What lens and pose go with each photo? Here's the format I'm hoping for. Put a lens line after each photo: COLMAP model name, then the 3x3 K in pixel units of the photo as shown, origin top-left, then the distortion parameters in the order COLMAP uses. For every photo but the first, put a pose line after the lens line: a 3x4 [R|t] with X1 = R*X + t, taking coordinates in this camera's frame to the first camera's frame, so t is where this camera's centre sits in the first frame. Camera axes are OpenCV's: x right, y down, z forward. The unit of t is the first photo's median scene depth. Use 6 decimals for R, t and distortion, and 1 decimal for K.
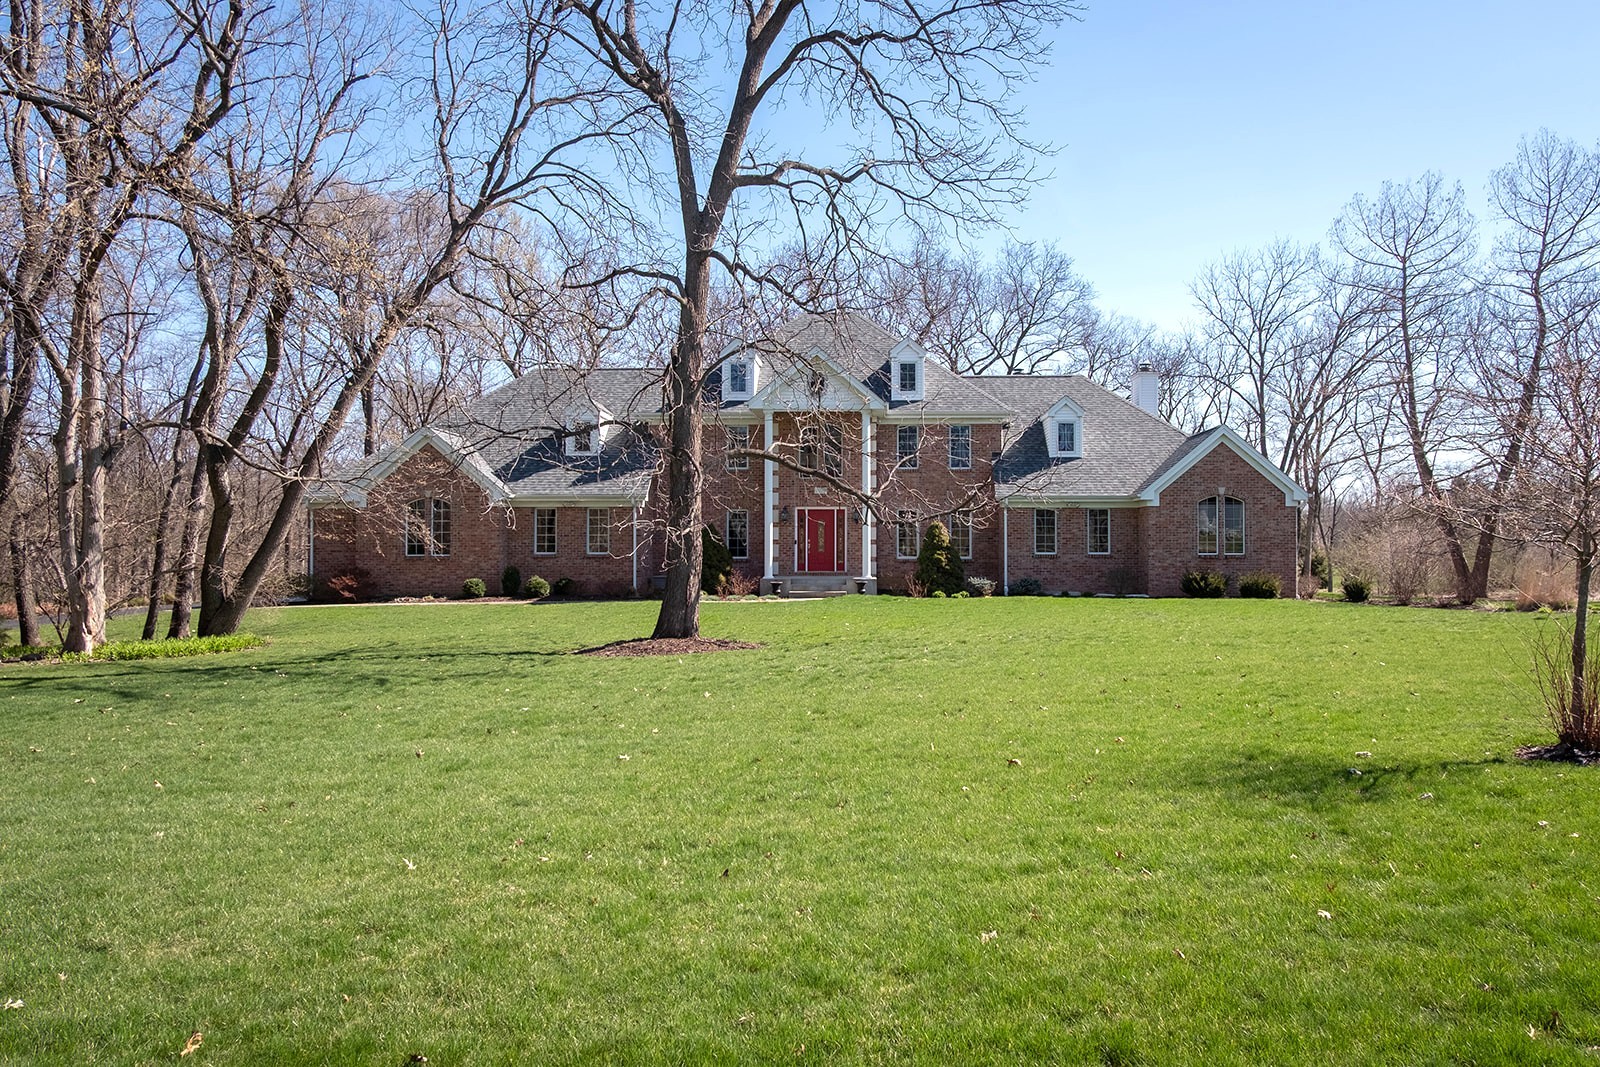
lens RADIAL K [[1047.2, 0, 891.8], [0, 1047.2, 531.9], [0, 0, 1]] dist [0.003634, 0.001827]
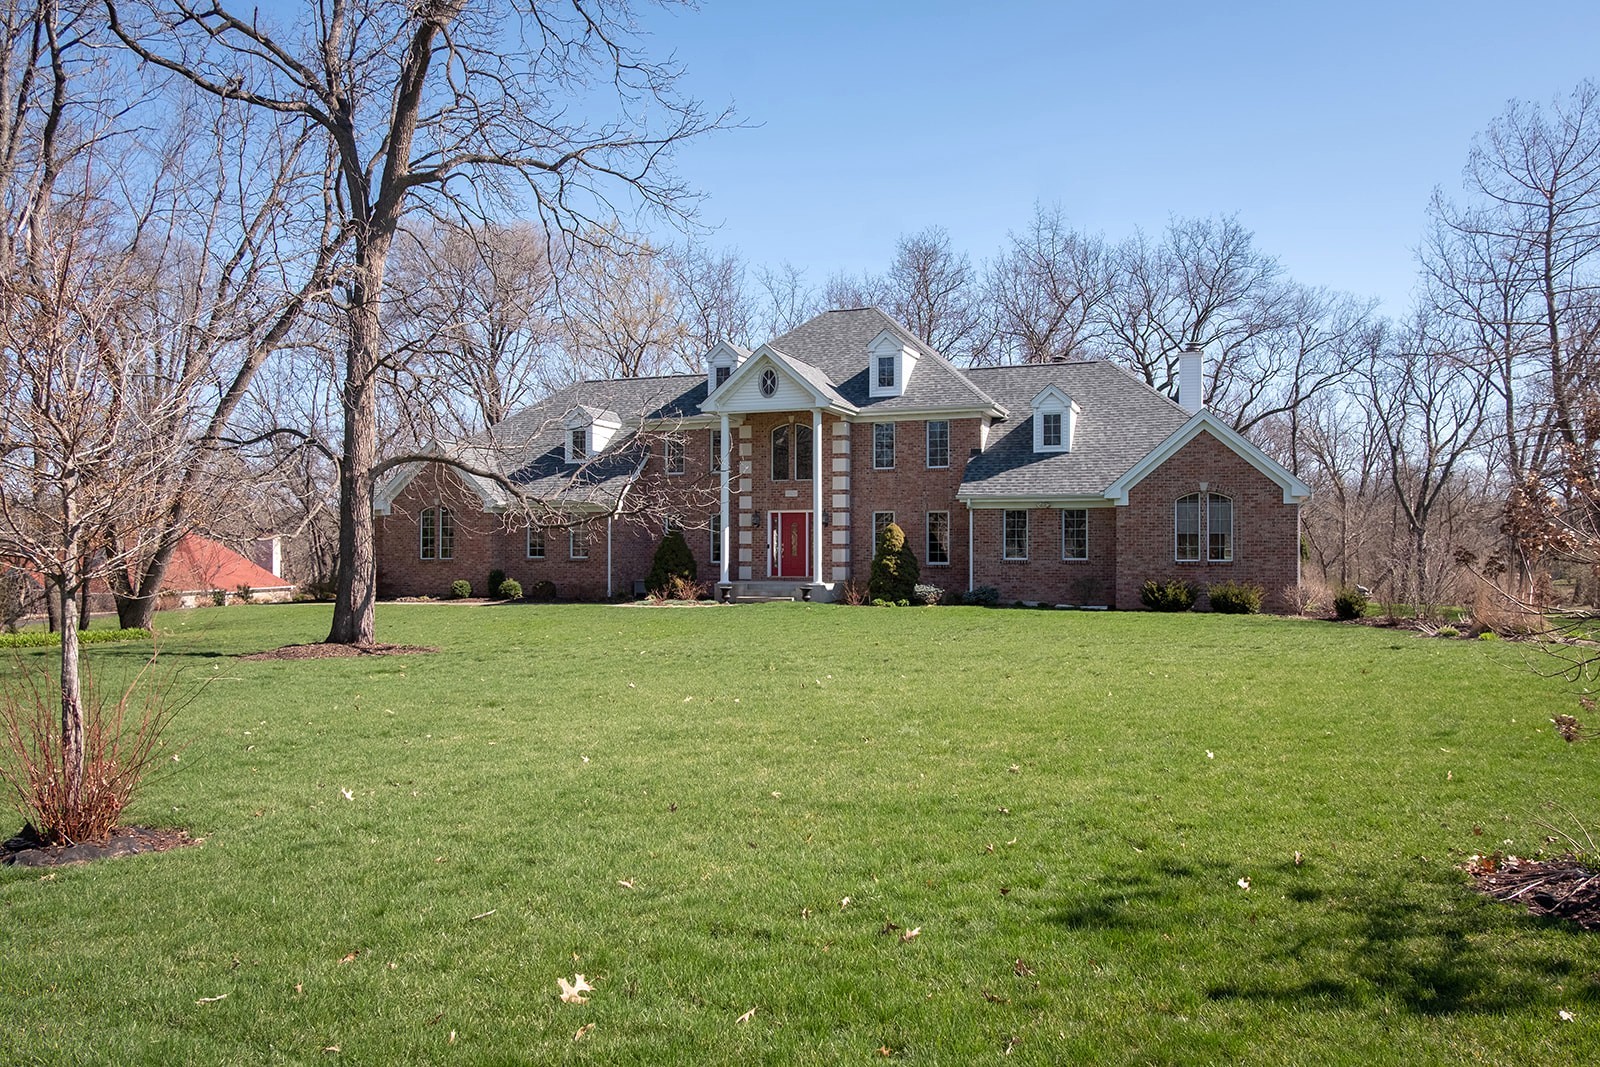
lens RADIAL K [[1047.2, 0, 891.8], [0, 1047.2, 531.9], [0, 0, 1]] dist [0.003634, 0.001827]
pose [[0.954377, -0.003856, -0.298578, 0.316734], [0.003109, 0.999991, -0.002976, -0.000523], [0.298587, 0.001911, 0.954381, 0.104917]]
